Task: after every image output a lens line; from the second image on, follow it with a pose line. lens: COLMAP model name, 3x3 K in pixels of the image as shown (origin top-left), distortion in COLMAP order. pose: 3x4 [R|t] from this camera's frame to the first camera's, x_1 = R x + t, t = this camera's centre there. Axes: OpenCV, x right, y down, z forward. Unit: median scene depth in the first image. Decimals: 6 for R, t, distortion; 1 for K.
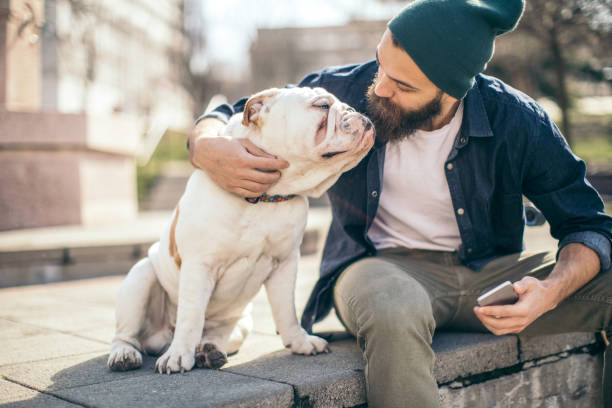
lens RADIAL K [[961.9, 0, 304.9], [0, 961.9, 197.1], [0, 0, 1]] dist [-0.027604, -0.049600]
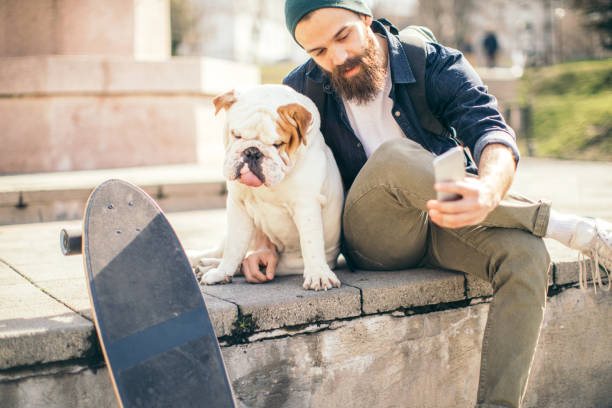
lens RADIAL K [[962.9, 0, 306.0], [0, 962.9, 204.0], [0, 0, 1]] dist [-0.045004, -0.042465]
pose [[0.980348, 0.031170, -0.194800, 0.258423], [-0.016390, 0.996894, 0.077028, -0.028134], [0.196596, -0.072322, 0.977814, -0.166787]]
